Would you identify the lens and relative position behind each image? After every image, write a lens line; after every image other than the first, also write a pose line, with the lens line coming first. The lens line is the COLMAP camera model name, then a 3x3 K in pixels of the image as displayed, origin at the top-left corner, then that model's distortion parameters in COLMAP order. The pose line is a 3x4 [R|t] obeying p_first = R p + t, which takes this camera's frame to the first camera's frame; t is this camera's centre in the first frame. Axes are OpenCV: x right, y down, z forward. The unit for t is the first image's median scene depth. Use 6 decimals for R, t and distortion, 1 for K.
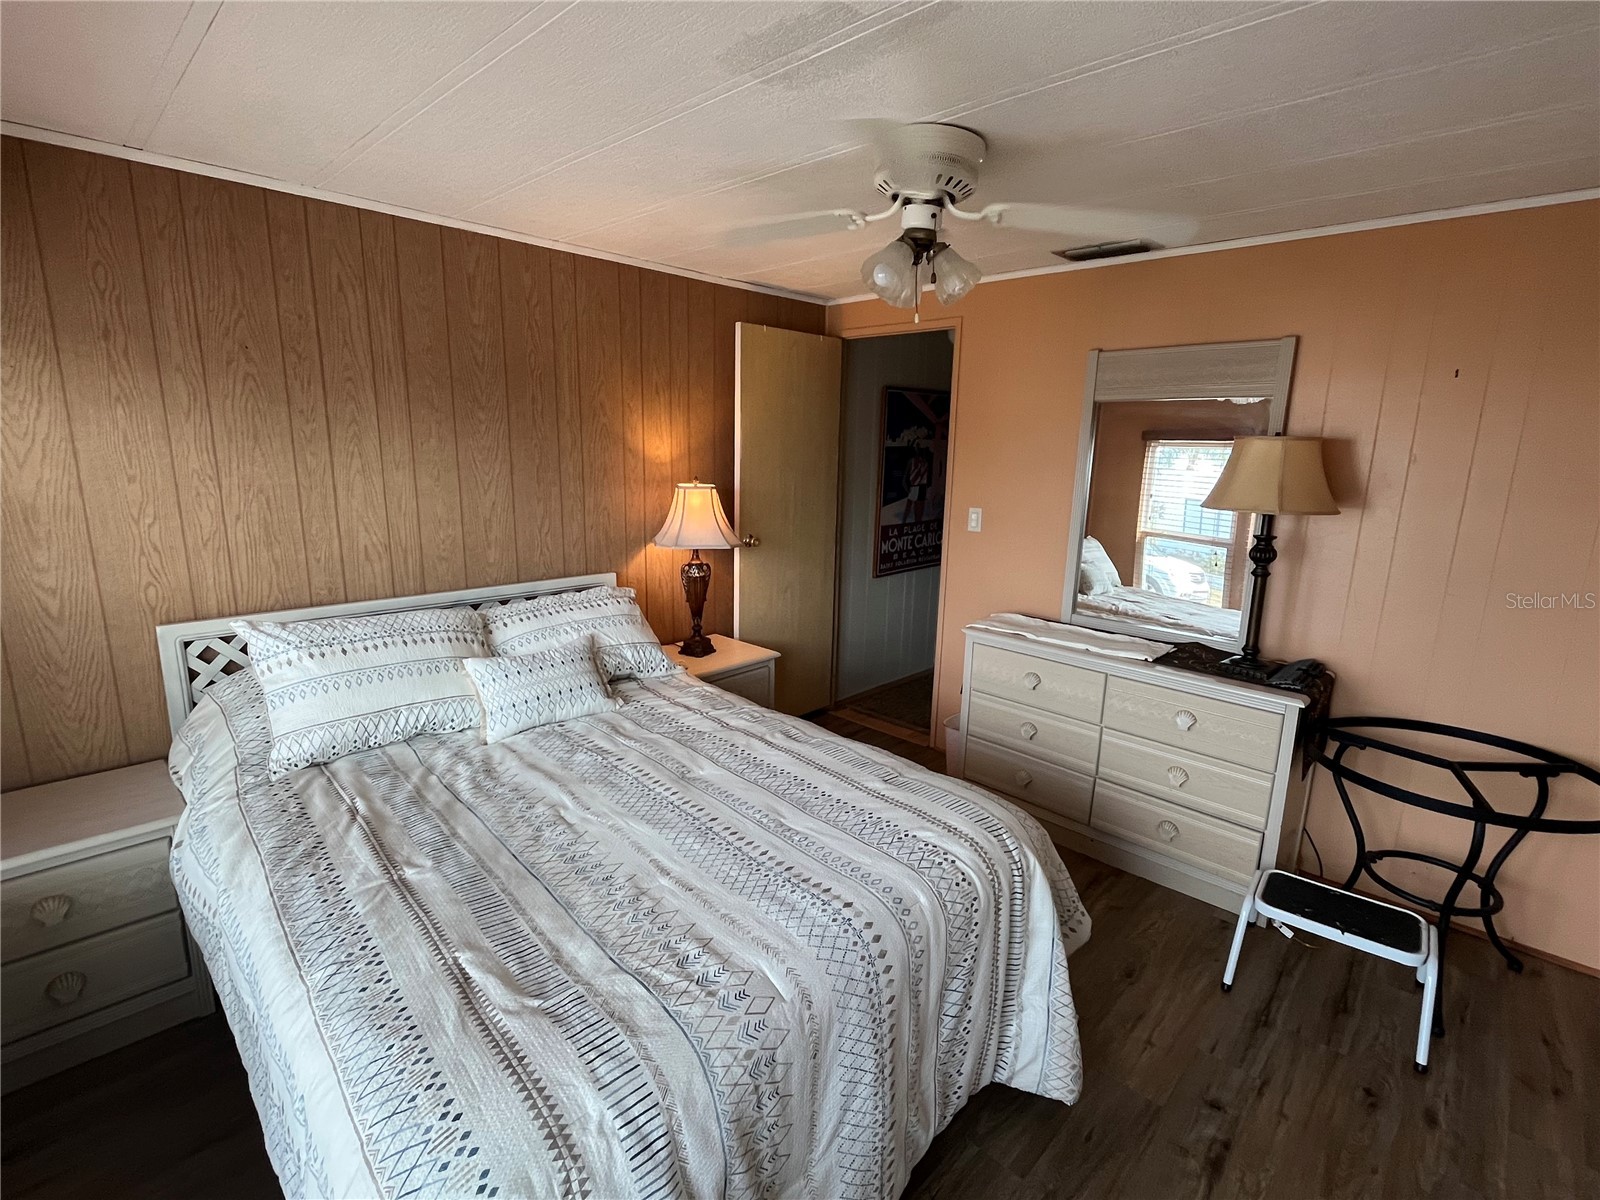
lens RADIAL K [[759.7, 0, 790.3], [0, 759.7, 597.4], [0, 0, 1]] dist [0.001907, -0.000026]
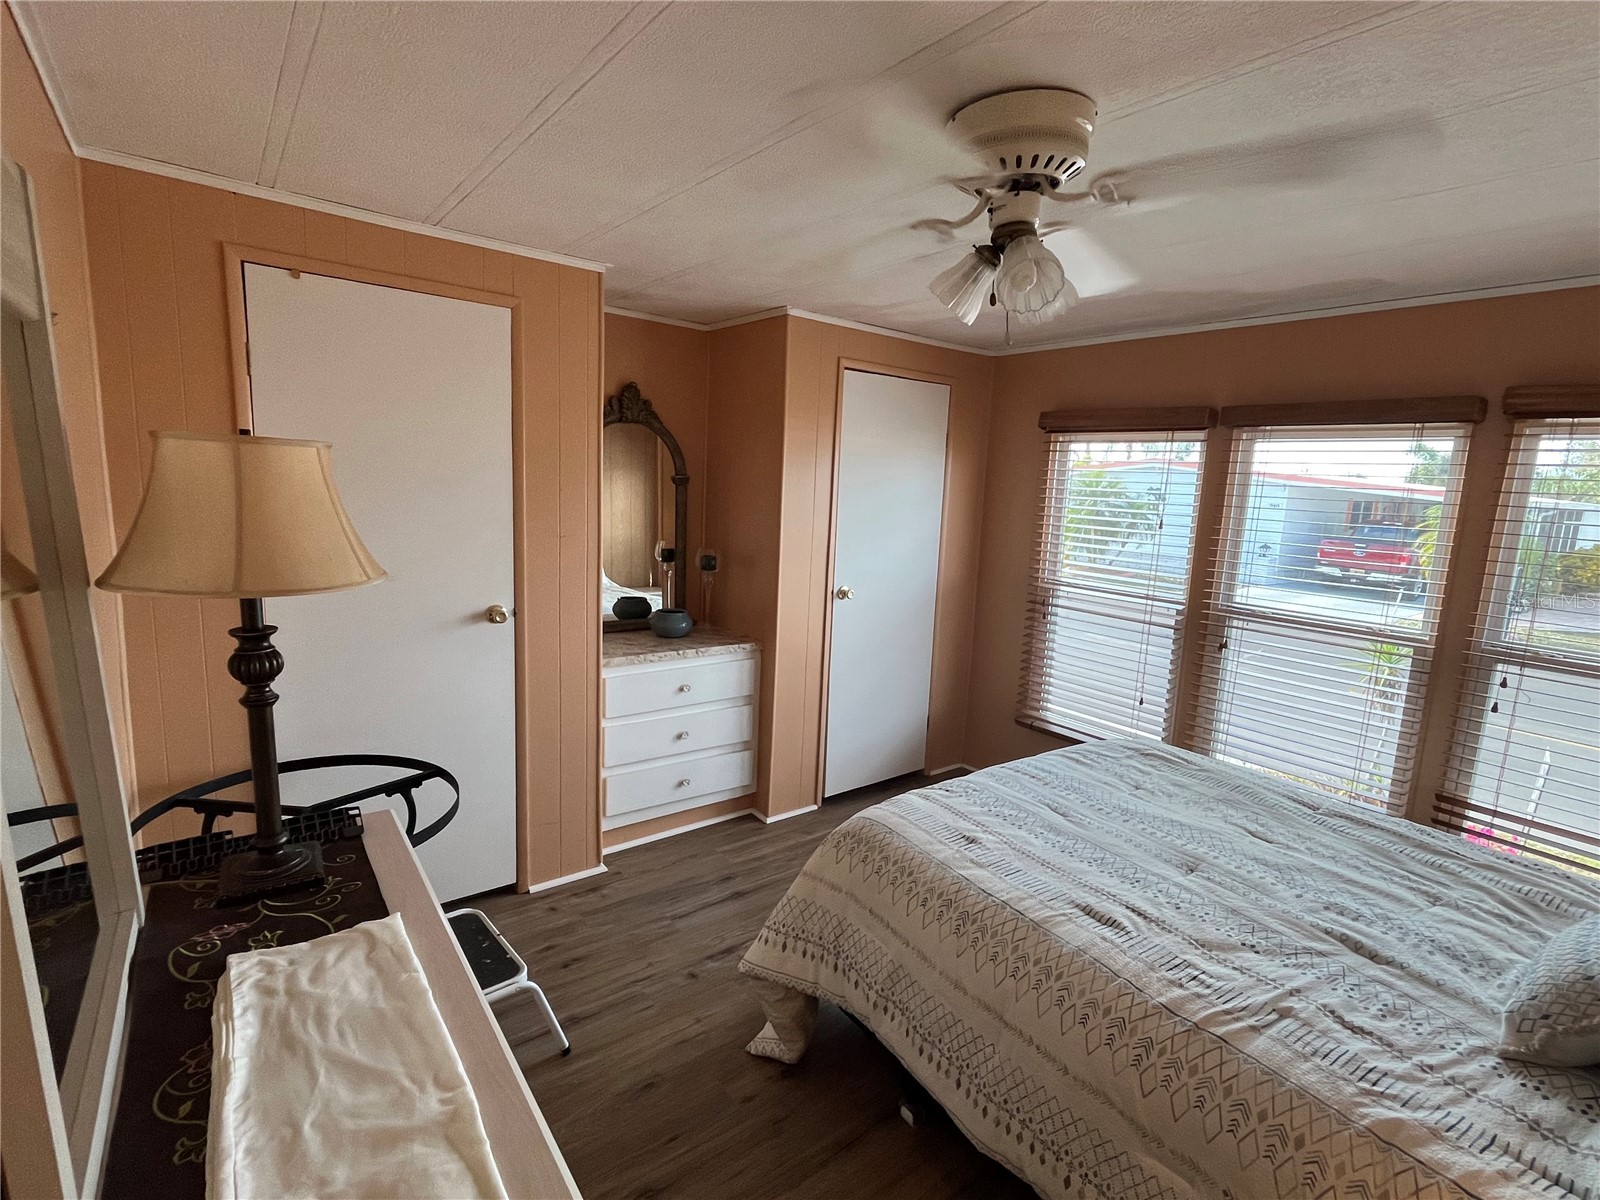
lens RADIAL K [[751.0, 0, 796.5], [0, 751.0, 623.3], [0, 0, 1]] dist [-0.002886, 0.000205]
pose [[-0.987806, -0.091225, 0.126163, 0.232710], [-0.035644, 0.921340, 0.387121, -0.345144], [-0.151554, 0.377904, -0.913357, 1.657001]]
